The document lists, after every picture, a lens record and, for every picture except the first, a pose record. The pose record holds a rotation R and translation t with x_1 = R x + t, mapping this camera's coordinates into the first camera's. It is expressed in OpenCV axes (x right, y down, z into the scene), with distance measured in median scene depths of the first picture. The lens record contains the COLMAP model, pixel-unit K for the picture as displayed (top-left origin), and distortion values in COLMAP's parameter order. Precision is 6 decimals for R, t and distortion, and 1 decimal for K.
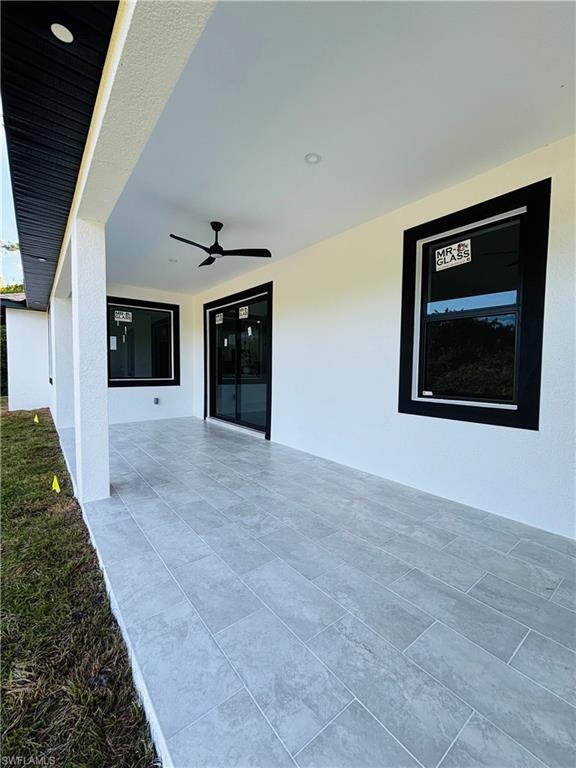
lens RADIAL K [[314.9, 0, 285.6], [0, 314.9, 382.0], [0, 0, 1]] dist [-0.004337, -0.000941]
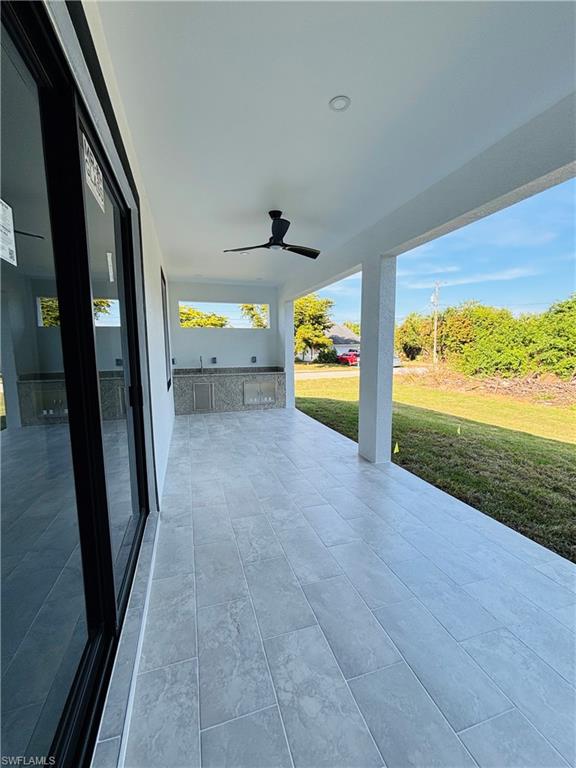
lens RADIAL K [[314.9, 0, 287.3], [0, 314.9, 384.0], [0, 0, 1]] dist [-0.004337, -0.000941]
pose [[-0.934293, -0.069883, 0.349589, -0.635563], [-0.010723, 0.985664, 0.168378, -0.187287], [-0.356344, 0.153566, -0.921649, 2.055946]]
